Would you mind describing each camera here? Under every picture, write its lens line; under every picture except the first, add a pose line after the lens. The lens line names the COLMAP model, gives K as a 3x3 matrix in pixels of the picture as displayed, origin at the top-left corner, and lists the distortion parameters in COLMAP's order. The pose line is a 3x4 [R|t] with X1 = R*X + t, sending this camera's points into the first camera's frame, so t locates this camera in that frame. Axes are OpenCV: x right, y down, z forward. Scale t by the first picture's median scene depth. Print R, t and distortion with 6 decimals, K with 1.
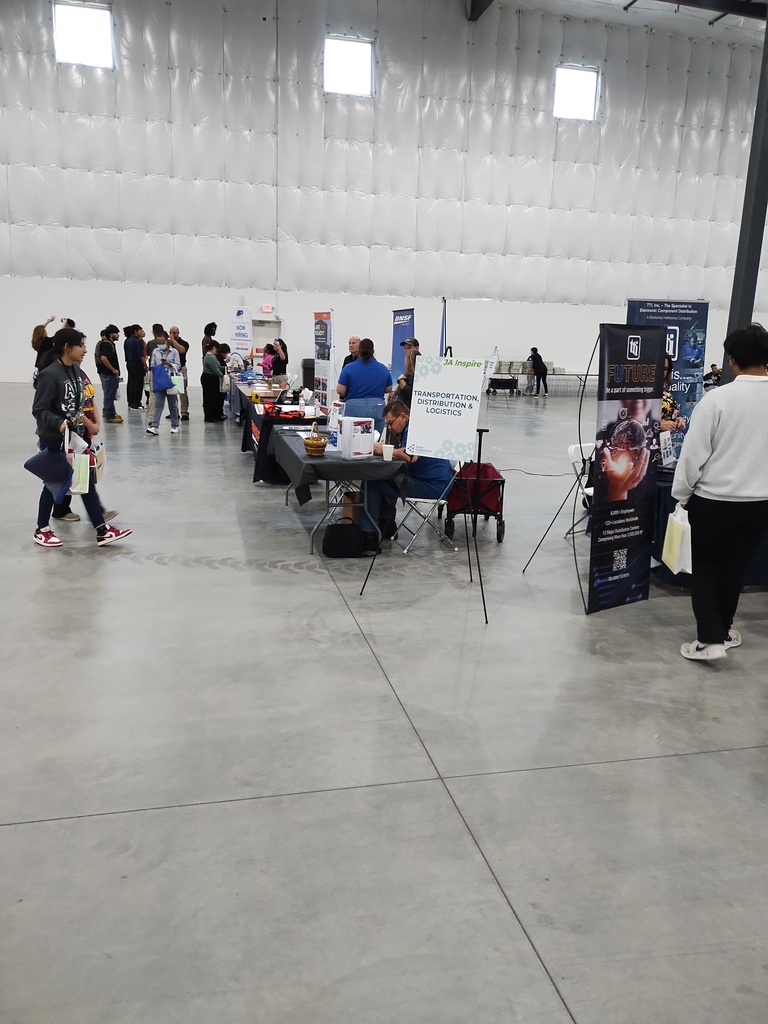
lens RADIAL K [[760.6, 0, 382.0], [0, 760.6, 507.2], [0, 0, 1]] dist [0.053836, -0.063992]
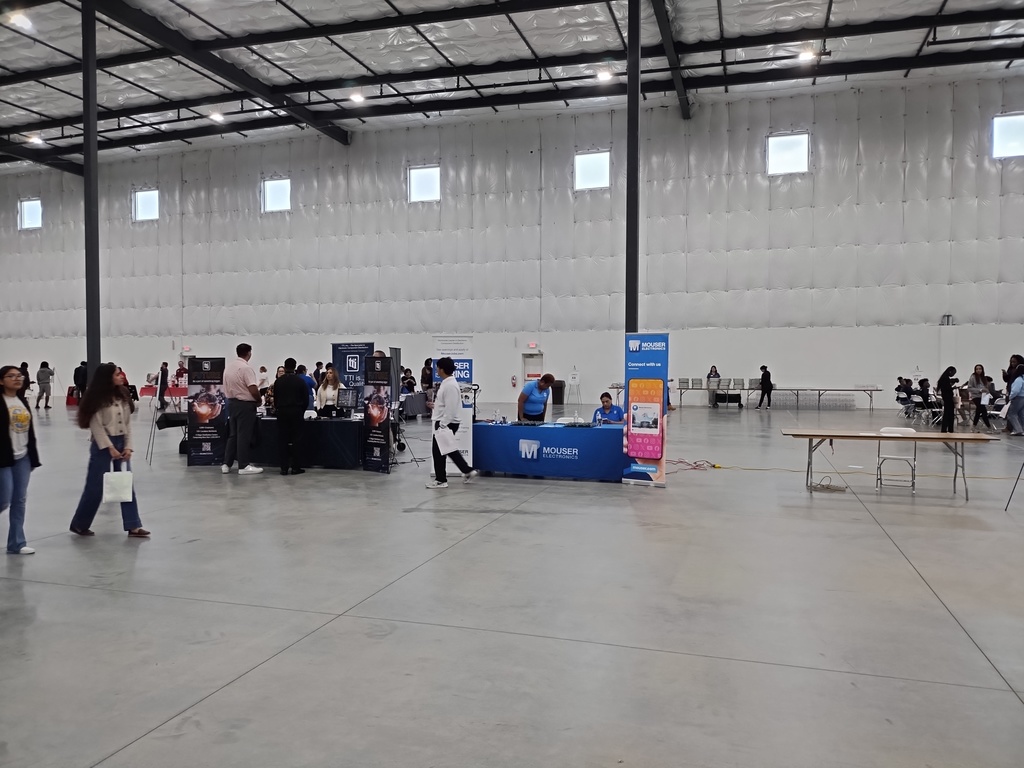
lens RADIAL K [[760.6, 0, 513.6], [0, 760.6, 391.9], [0, 0, 1]] dist [0.053836, -0.063992]
pose [[0.856656, -0.016526, -0.515624, 0.517650], [-0.080323, 0.983025, -0.164953, 0.047094], [0.509597, 0.182724, 0.840787, -0.137615]]
